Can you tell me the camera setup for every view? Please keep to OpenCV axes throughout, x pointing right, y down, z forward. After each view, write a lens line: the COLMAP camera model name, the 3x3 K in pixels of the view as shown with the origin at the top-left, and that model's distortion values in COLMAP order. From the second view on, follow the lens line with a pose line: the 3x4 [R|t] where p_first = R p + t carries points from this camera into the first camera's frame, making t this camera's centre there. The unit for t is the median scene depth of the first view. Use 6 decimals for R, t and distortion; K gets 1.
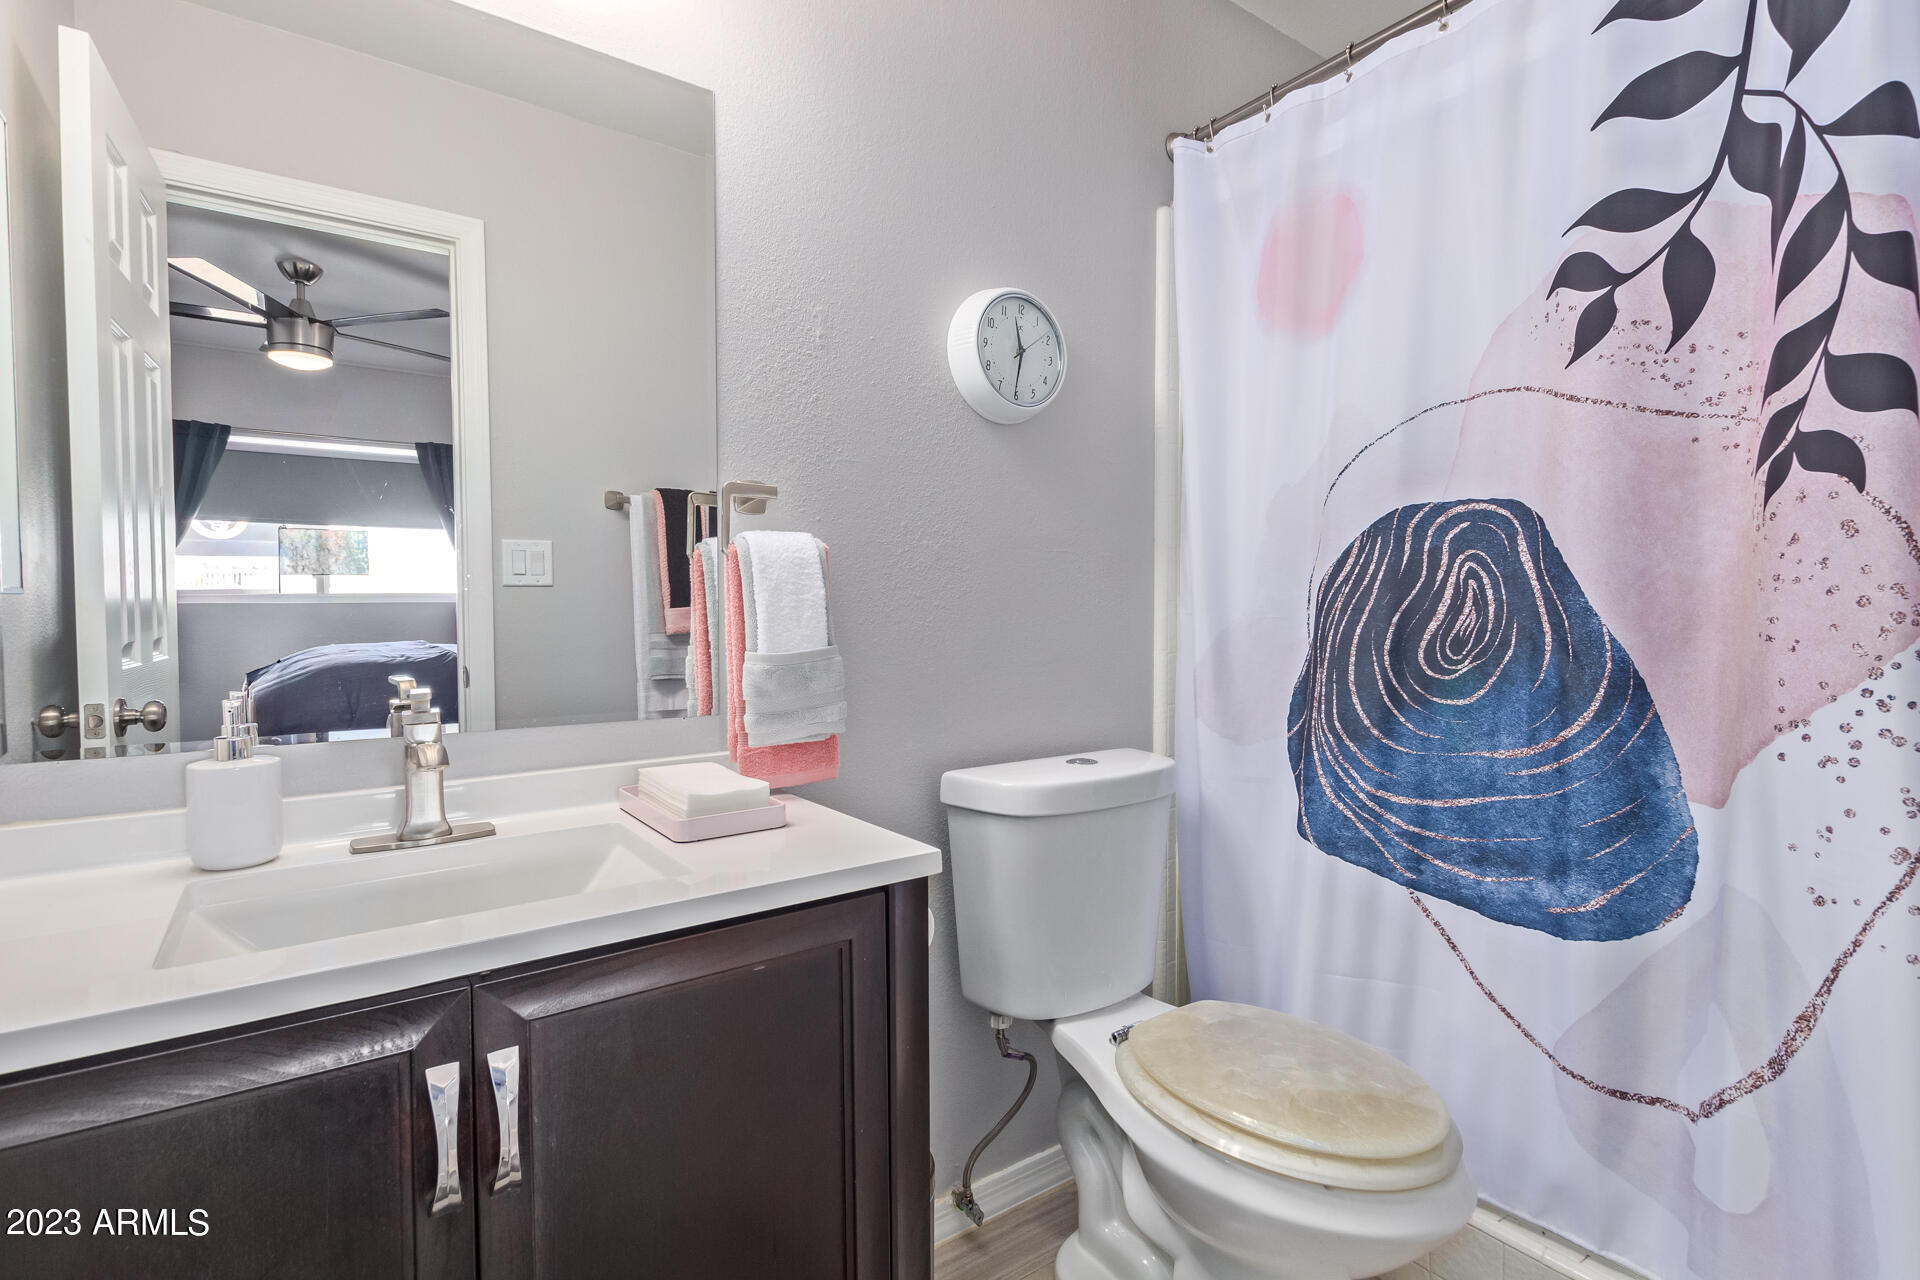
lens RADIAL K [[903.4, 0, 952.8], [0, 903.4, 638.1], [0, 0, 1]] dist [-0.002073, -0.000534]
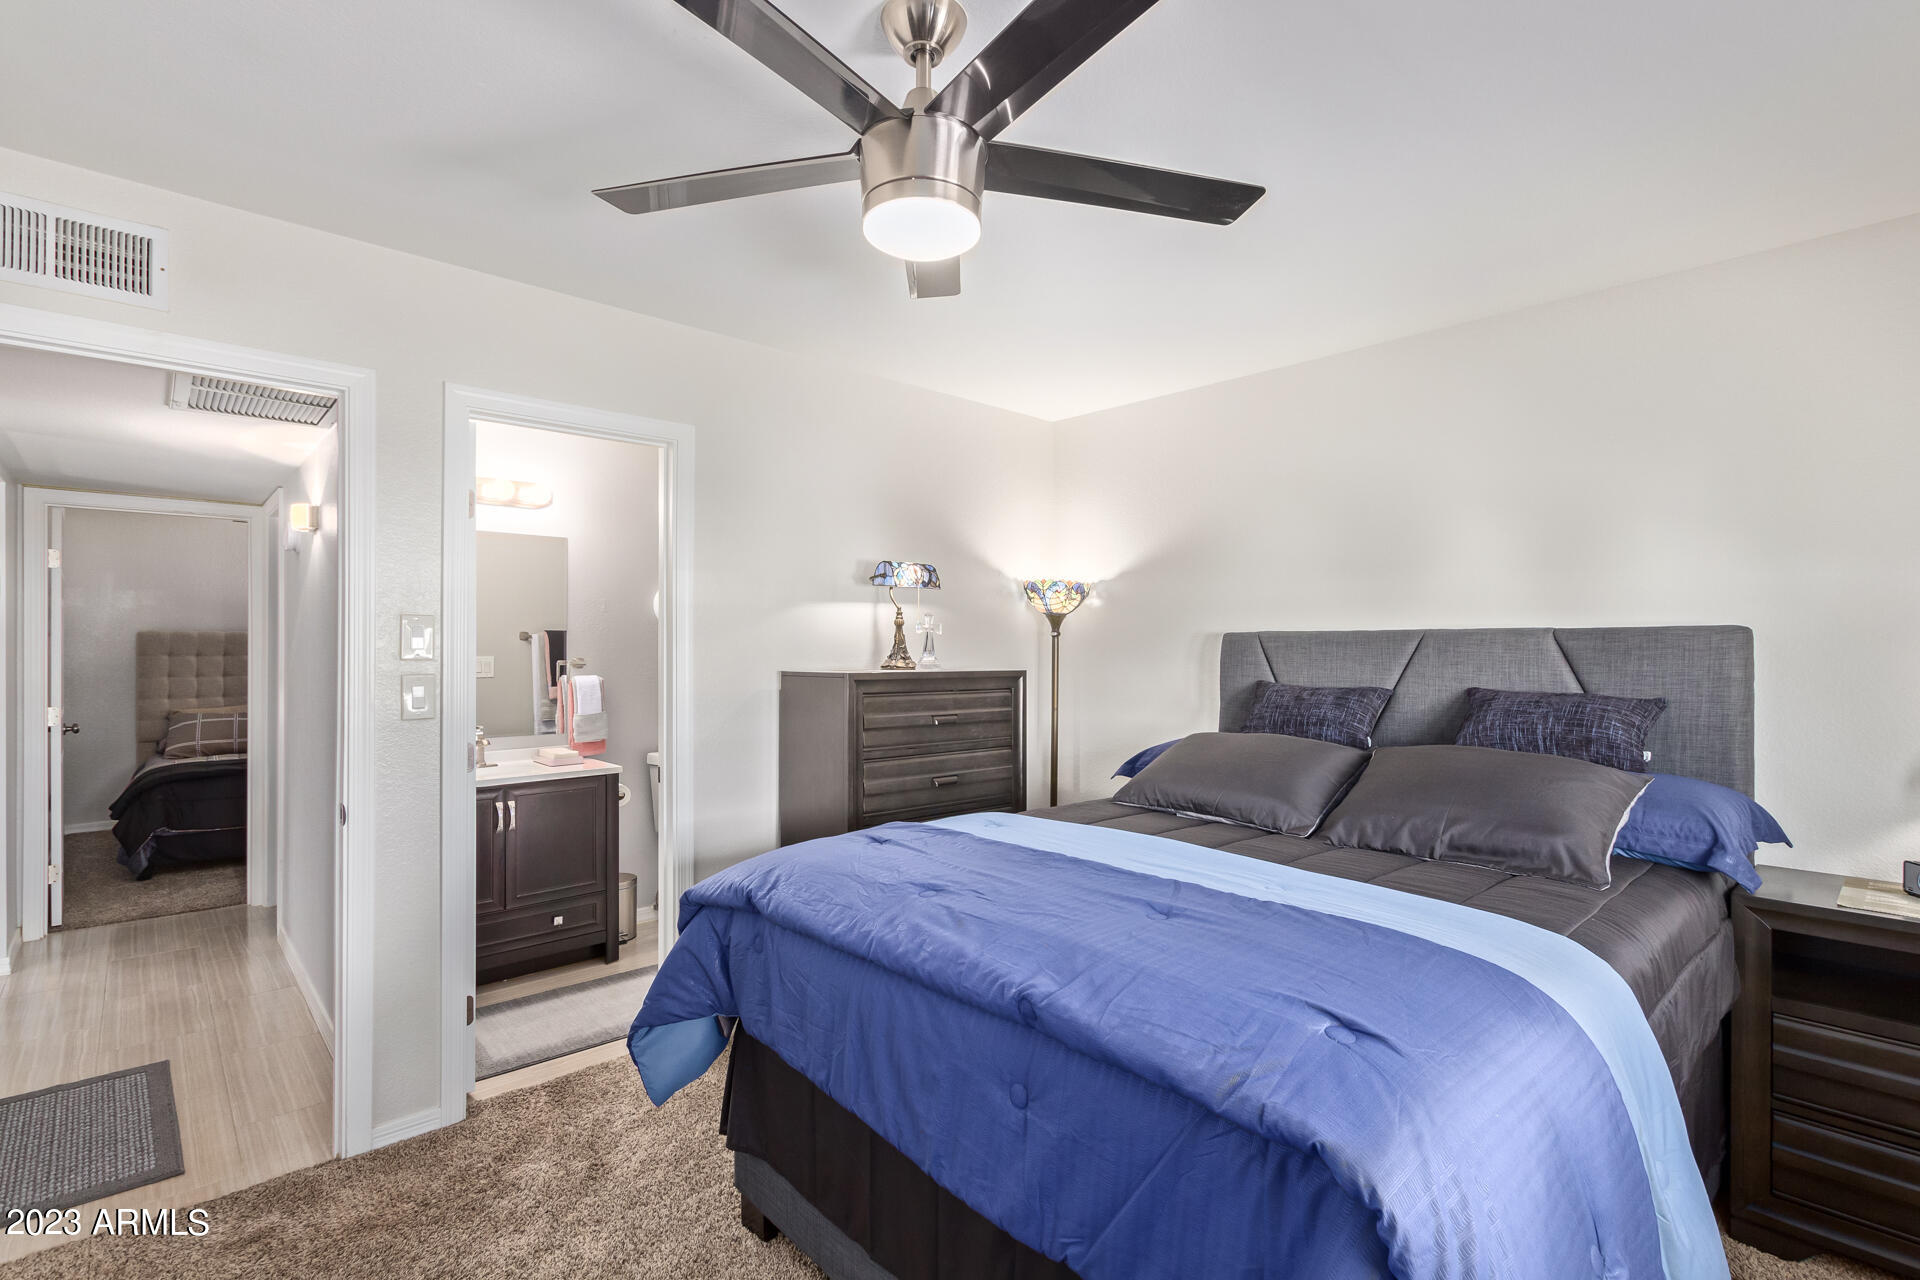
lens RADIAL K [[903.4, 0, 968.2], [0, 903.4, 639.7], [0, 0, 1]] dist [-0.002073, -0.000534]
pose [[0.991627, 0.007344, 0.128926, 0.735243], [-0.003349, 0.999508, -0.031175, -0.148947], [-0.129091, 0.030482, 0.991164, -2.348868]]
